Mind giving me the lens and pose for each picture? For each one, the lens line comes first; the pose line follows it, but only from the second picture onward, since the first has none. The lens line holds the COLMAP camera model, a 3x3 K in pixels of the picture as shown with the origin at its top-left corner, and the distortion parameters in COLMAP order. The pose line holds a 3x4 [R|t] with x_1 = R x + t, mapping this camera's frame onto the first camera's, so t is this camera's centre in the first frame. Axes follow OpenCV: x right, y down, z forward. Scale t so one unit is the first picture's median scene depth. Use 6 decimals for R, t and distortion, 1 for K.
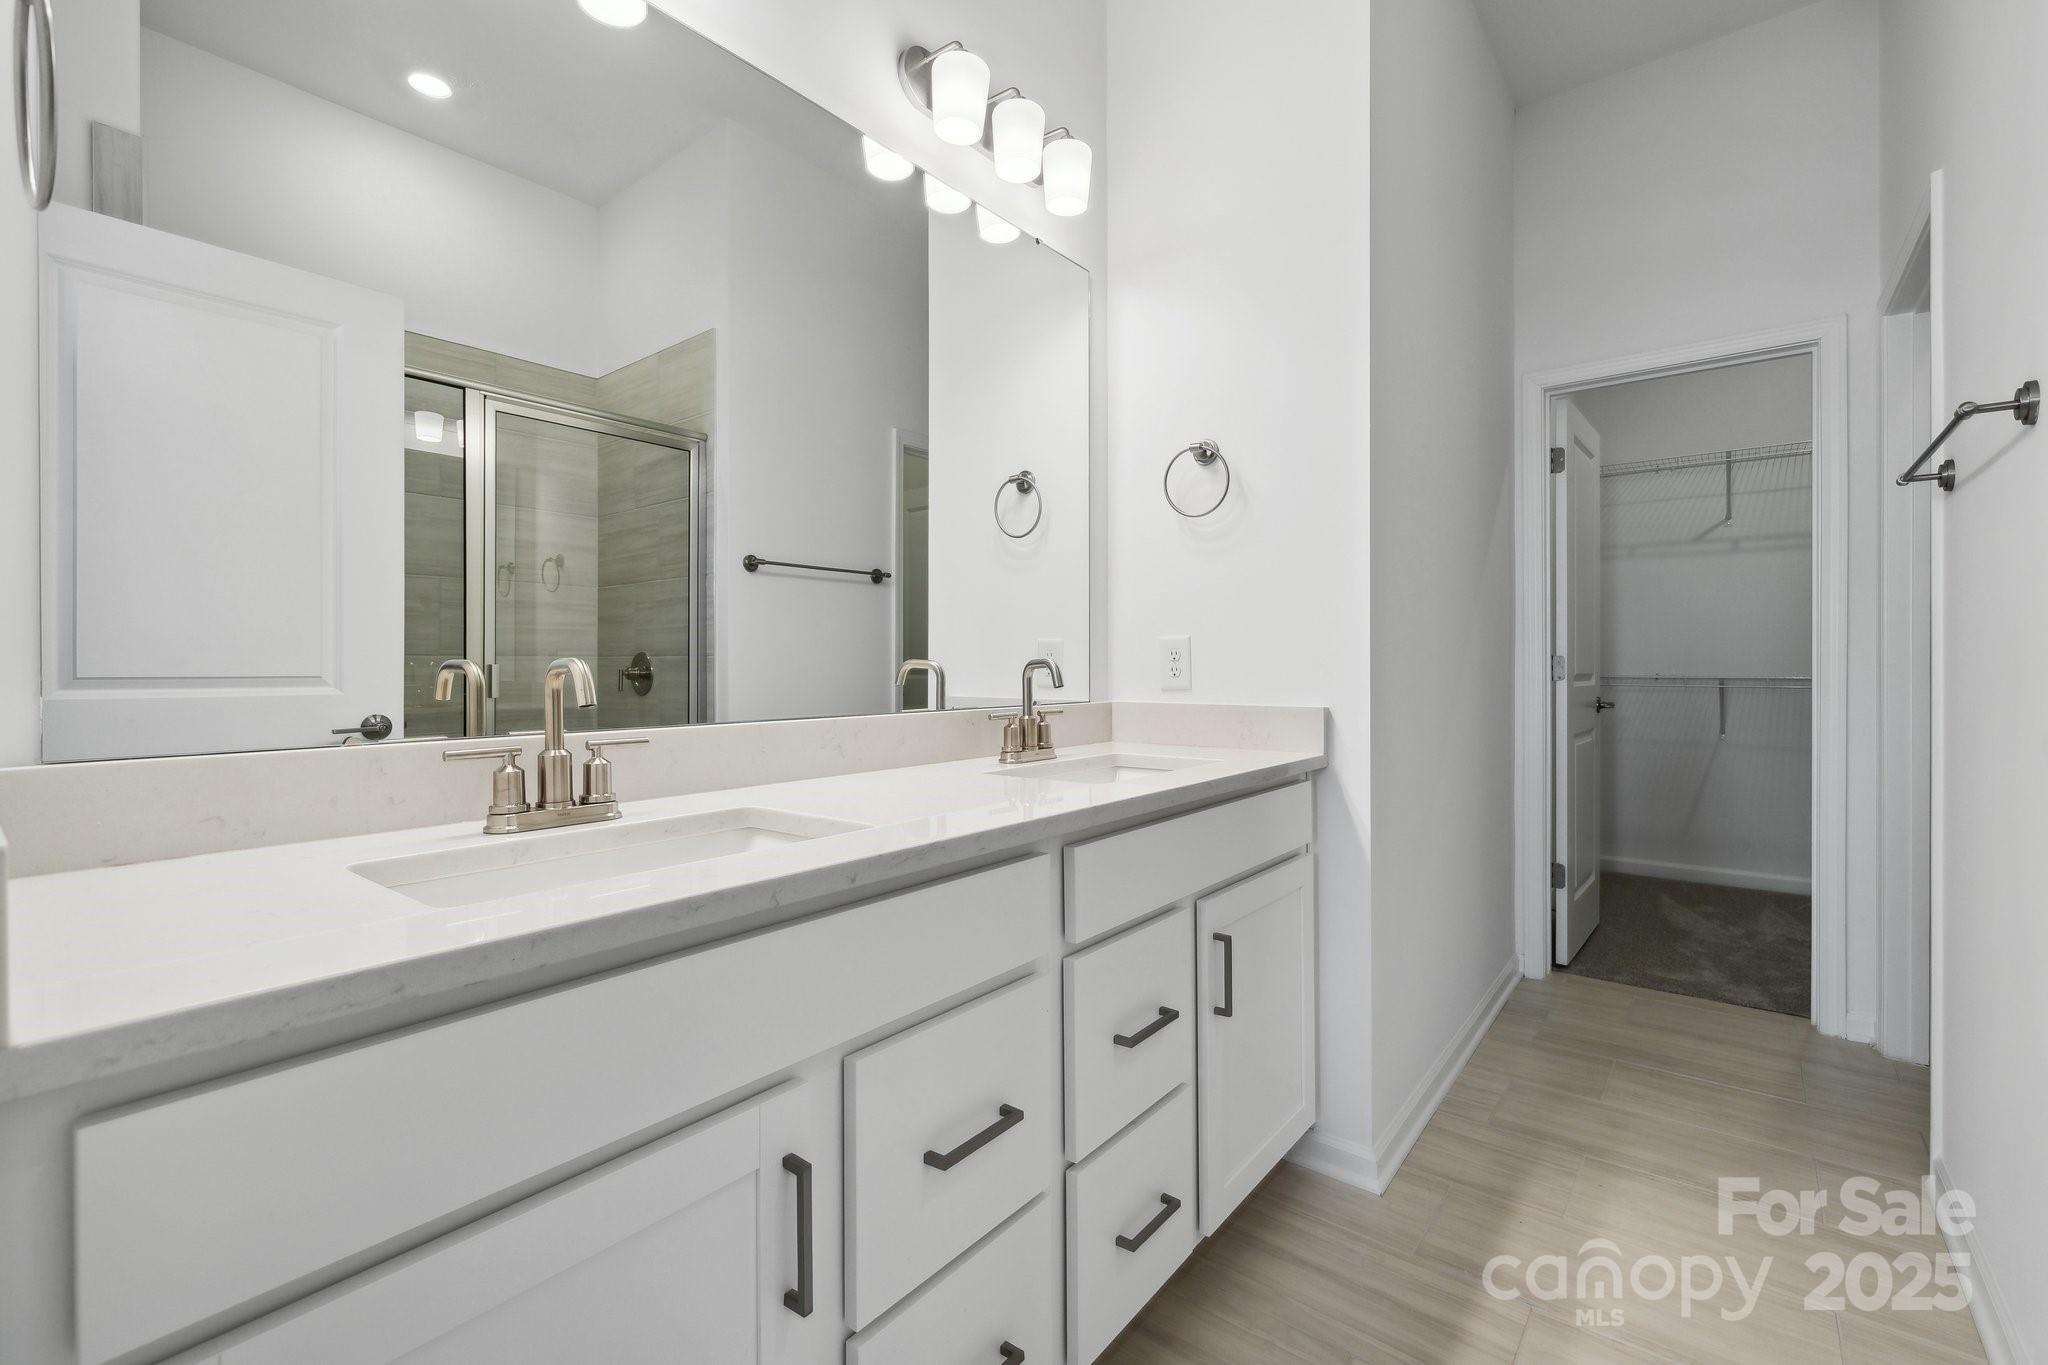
lens RADIAL K [[875.6, 0, 1033.3], [0, 875.6, 687.8], [0, 0, 1]] dist [-0.001256, -0.000033]
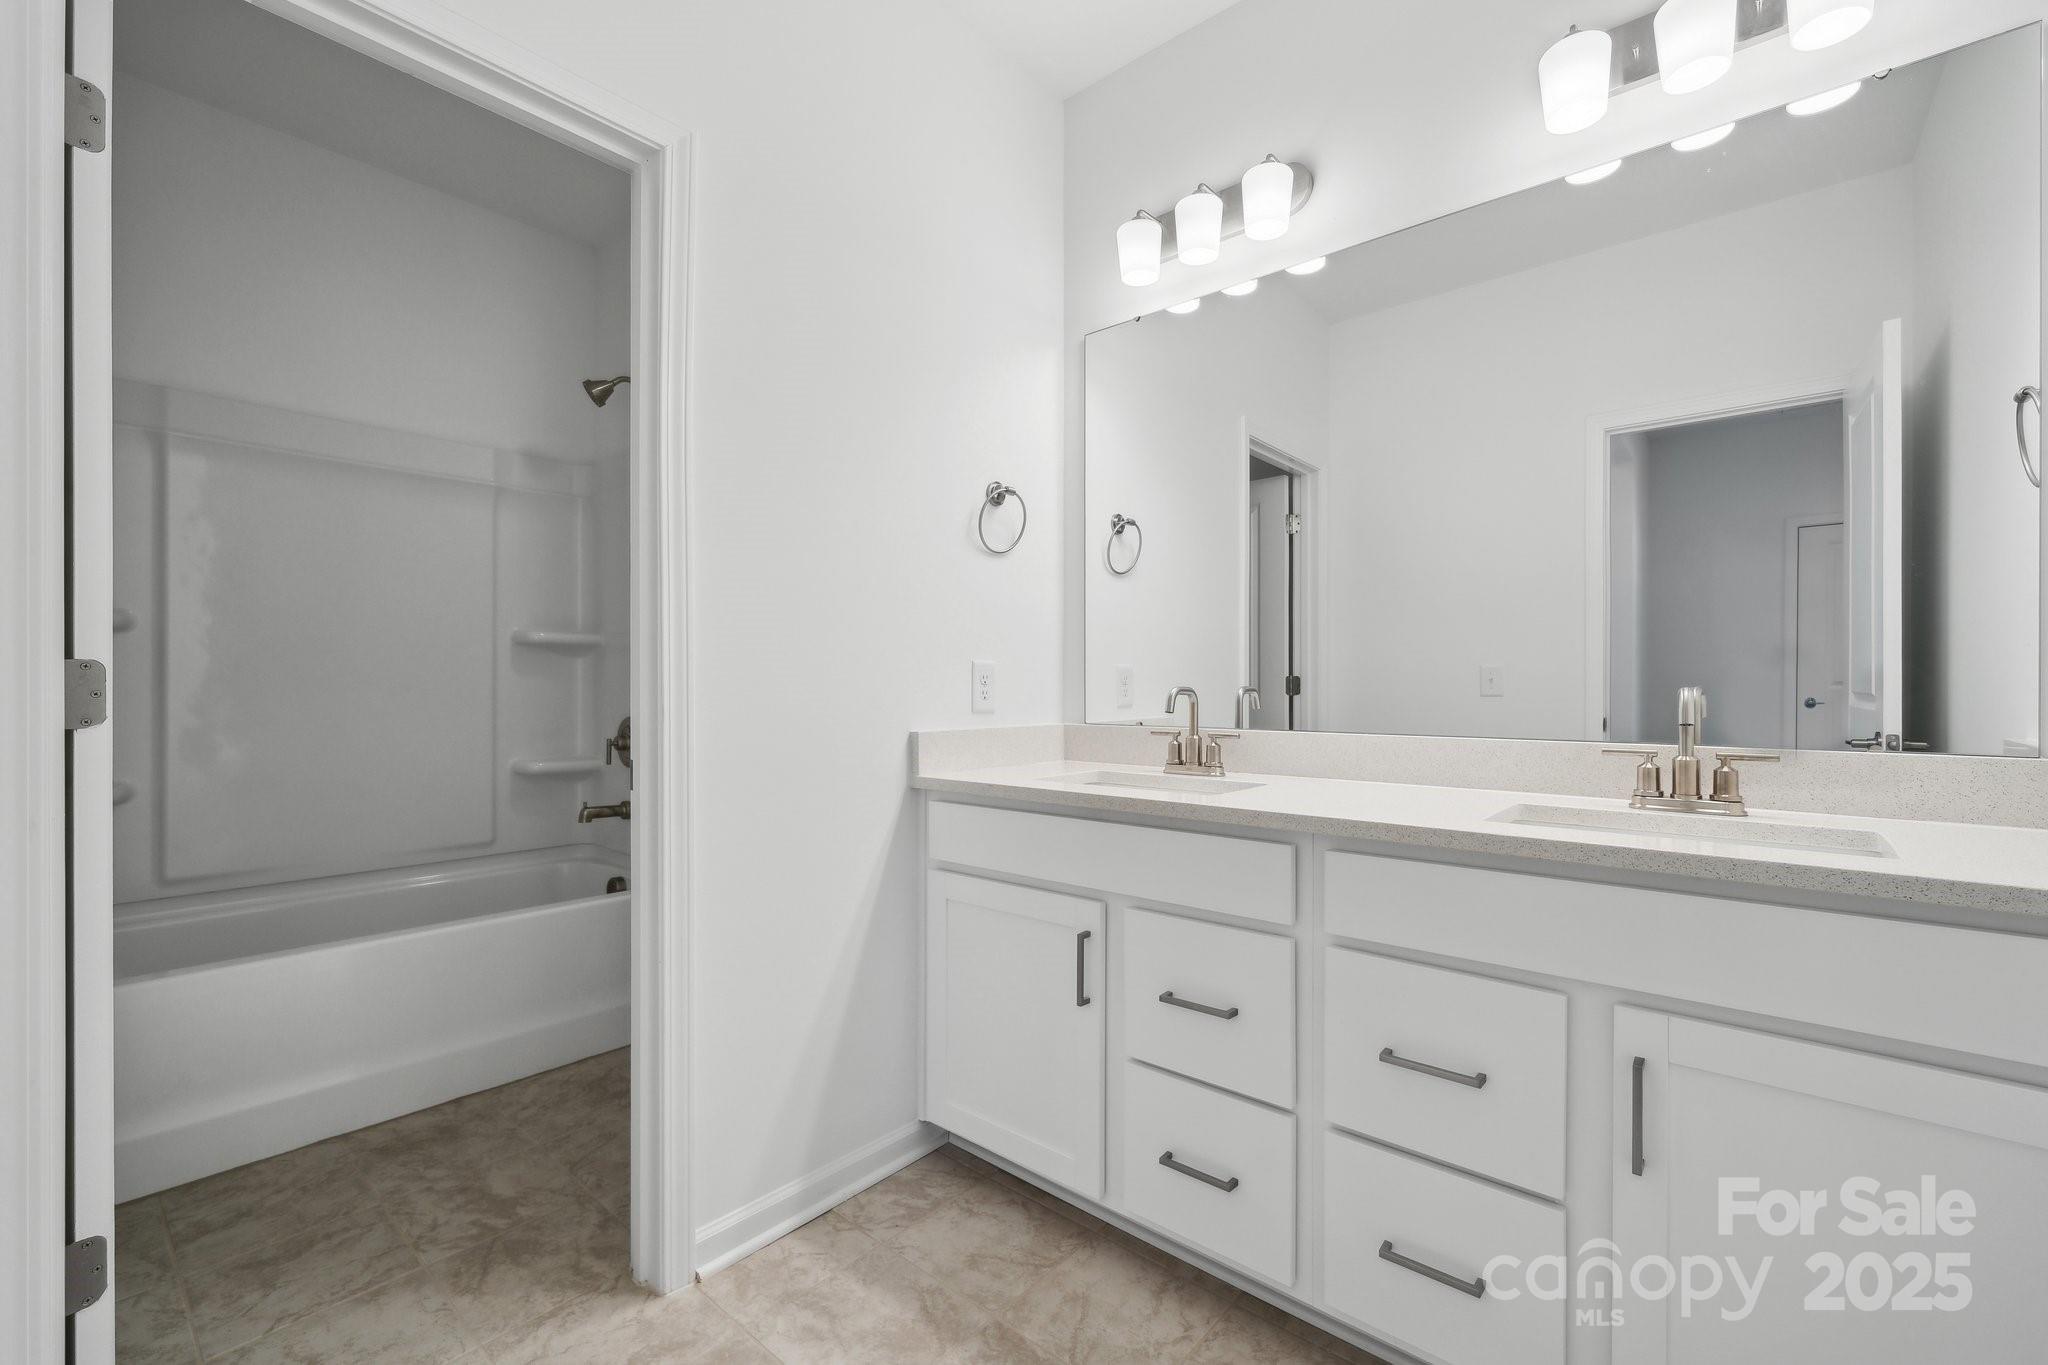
lens RADIAL K [[829.1, 0, 1024.0], [0, 829.1, 682.5], [0, 0, 1]] dist [-0.000035, 0.000014]
pose [[-0.059333, 0.009482, -0.998193, 1.144868], [-0.002173, 0.999951, 0.009628, -0.056984], [0.998236, 0.002741, -0.059309, 0.642781]]
